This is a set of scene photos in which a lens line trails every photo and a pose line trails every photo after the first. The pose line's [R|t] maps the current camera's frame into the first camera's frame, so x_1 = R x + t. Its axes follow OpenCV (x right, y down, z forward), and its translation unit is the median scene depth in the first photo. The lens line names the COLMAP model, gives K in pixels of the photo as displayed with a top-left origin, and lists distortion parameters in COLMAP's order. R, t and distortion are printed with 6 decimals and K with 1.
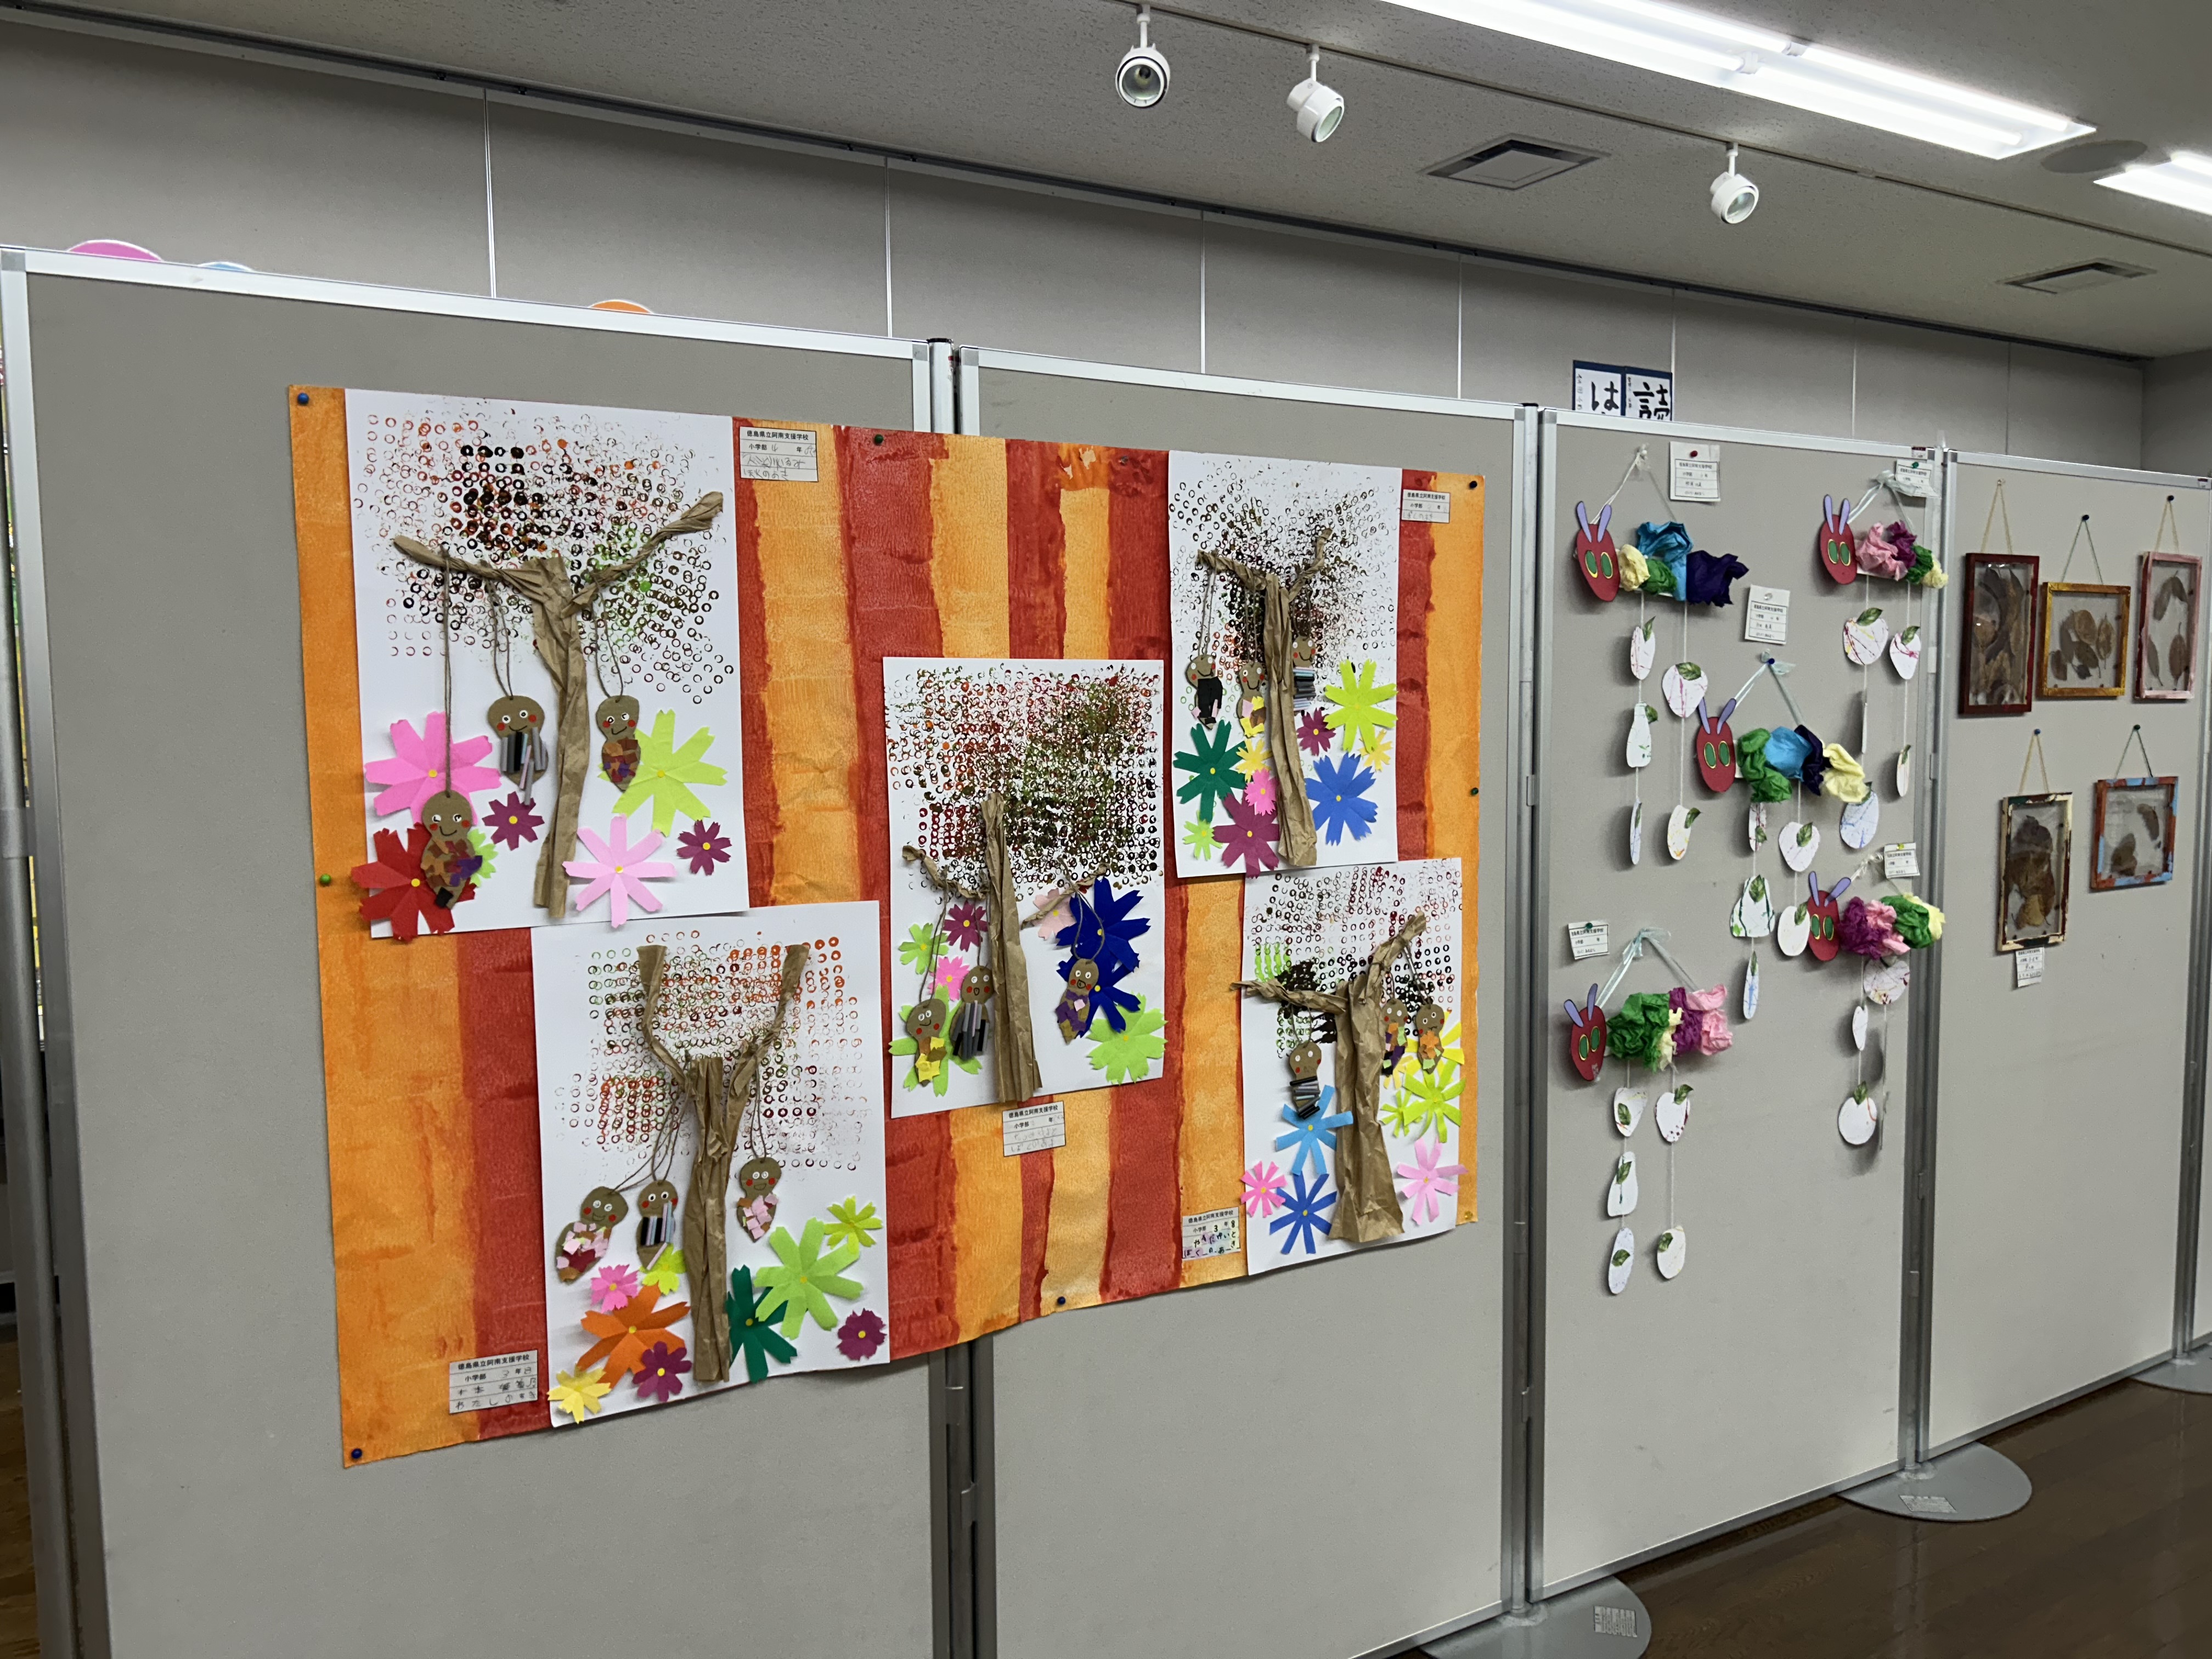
lens RADIAL K [[1582.8, 0, 1106.0], [0, 1582.8, 829.5], [0, 0, 1]] dist [0.080795, 0.006282]
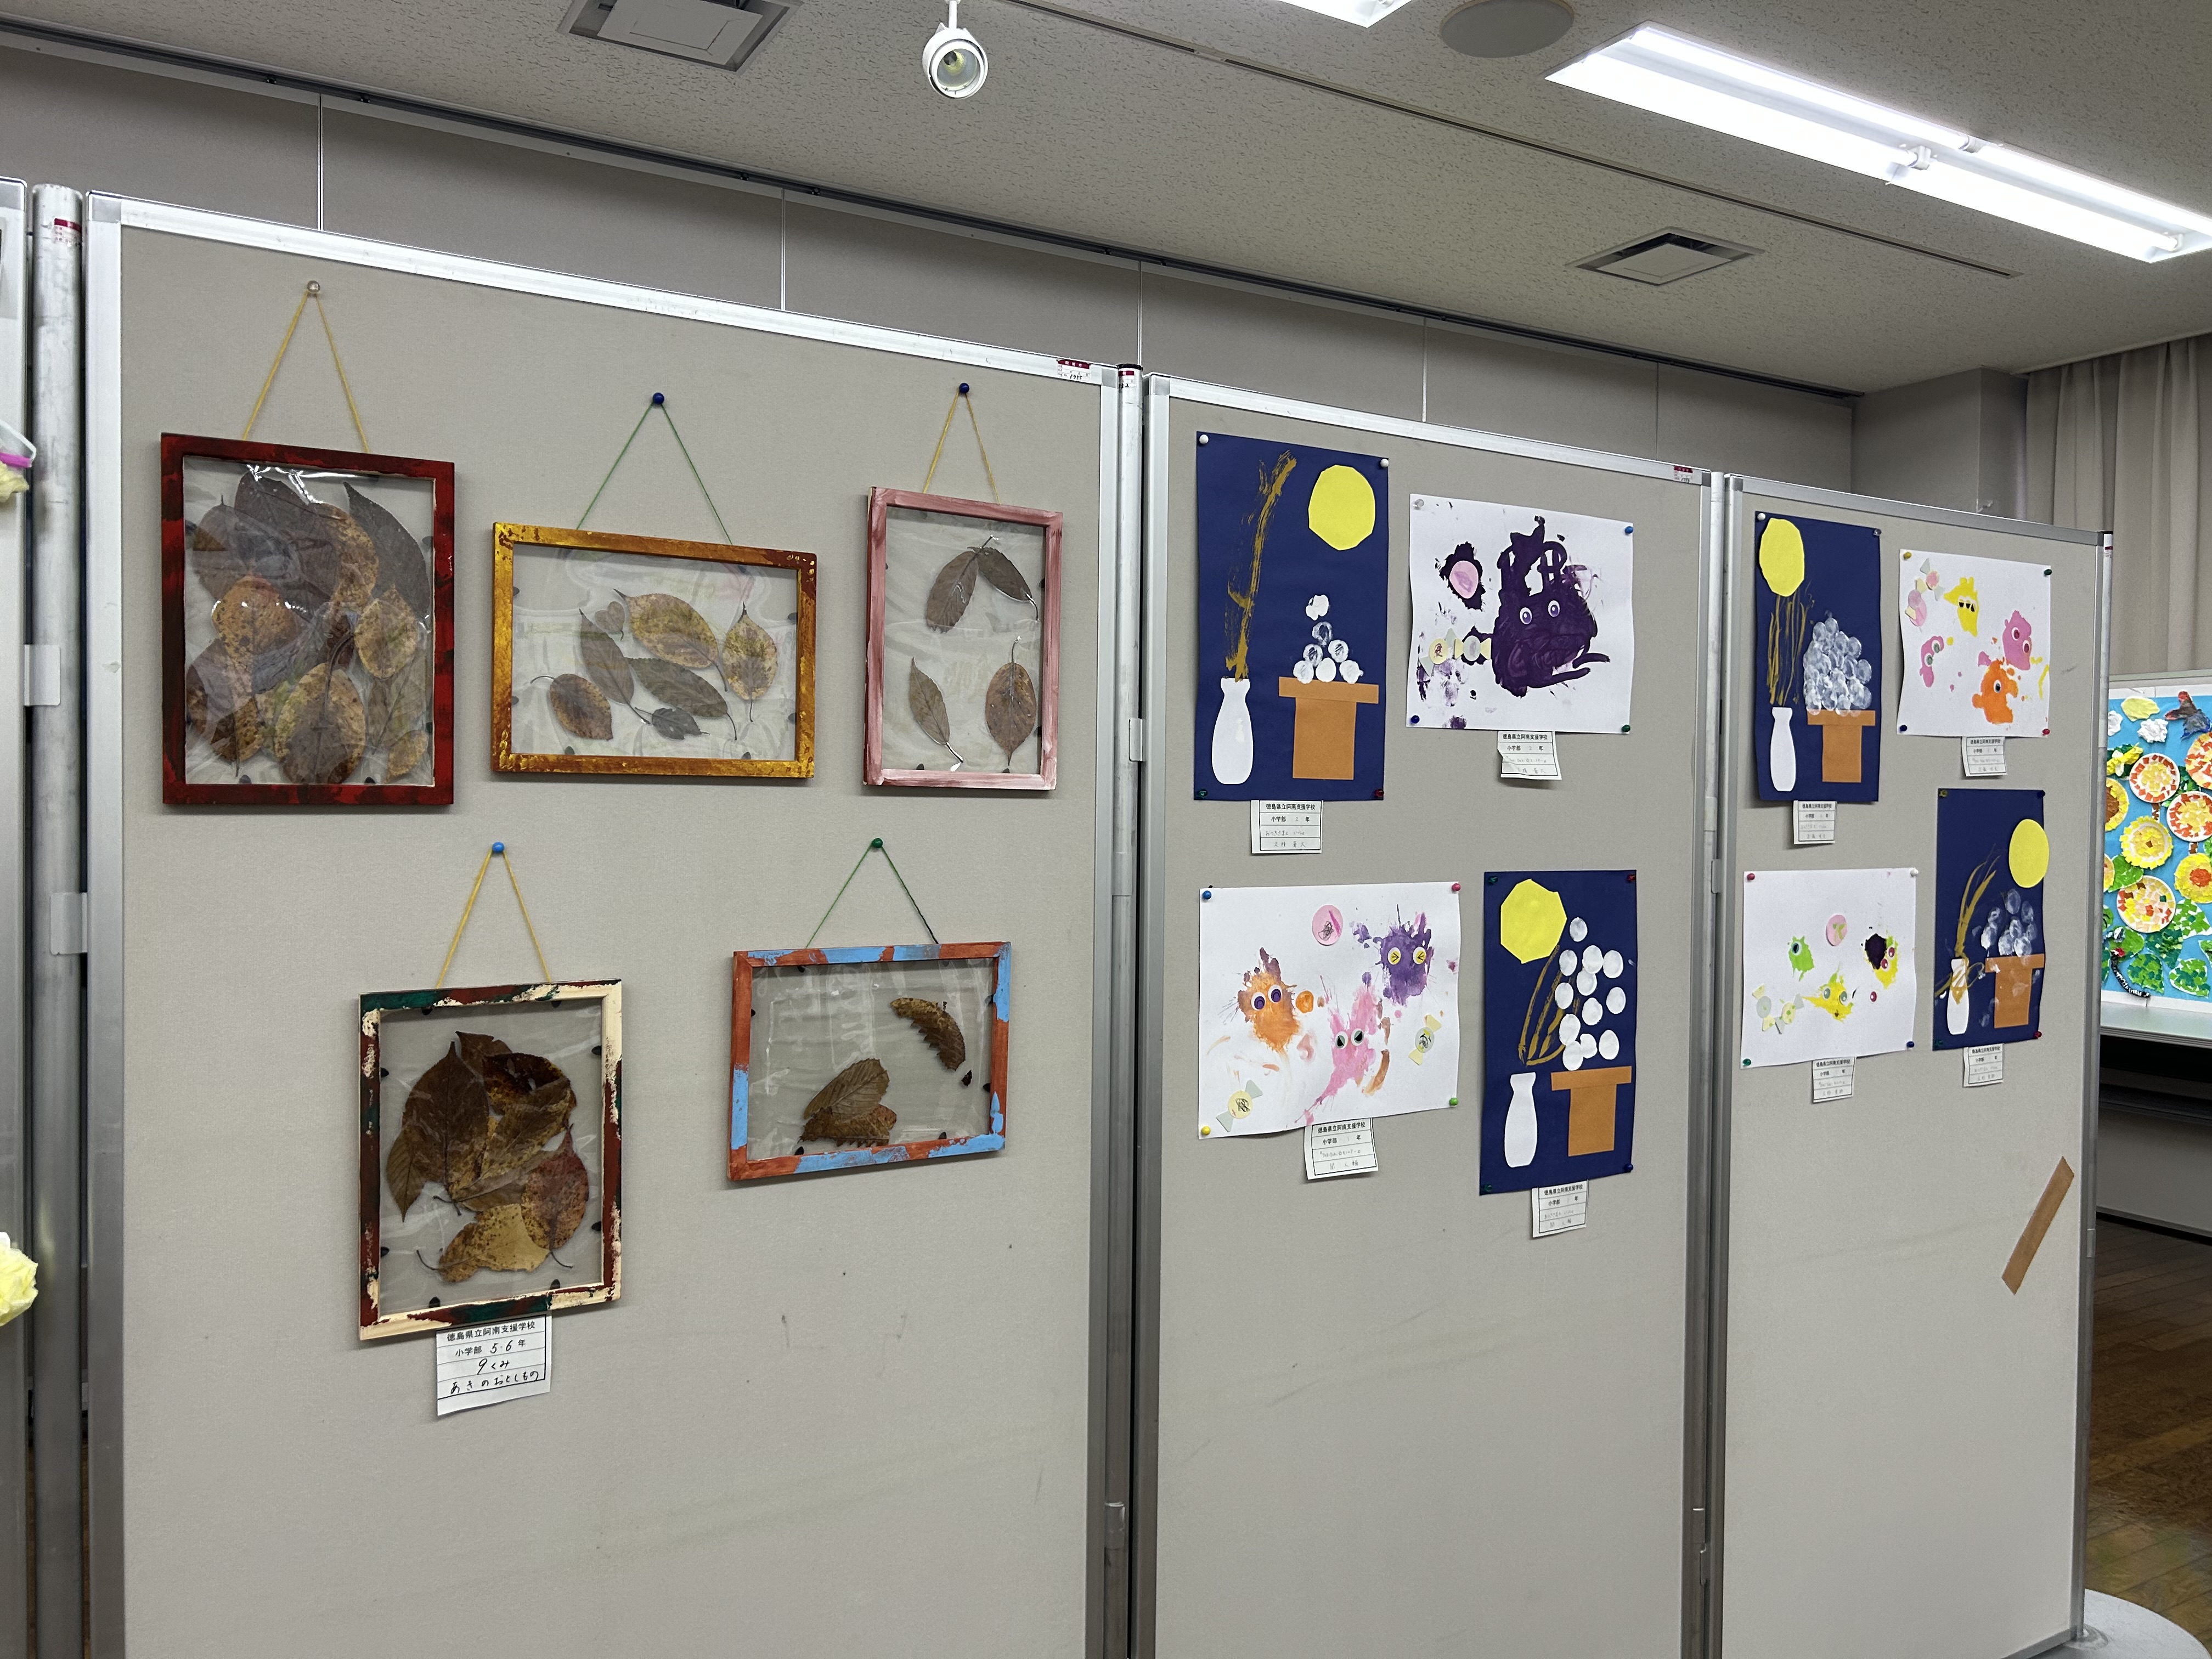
lens RADIAL K [[1582.8, 0, 1106.0], [0, 1582.8, 829.5], [0, 0, 1]] dist [0.080795, 0.006282]
pose [[0.996490, 0.021264, -0.080968, 0.758700], [-0.025484, 0.998351, -0.051442, -0.045152], [0.079740, 0.053325, 0.995388, 0.547366]]
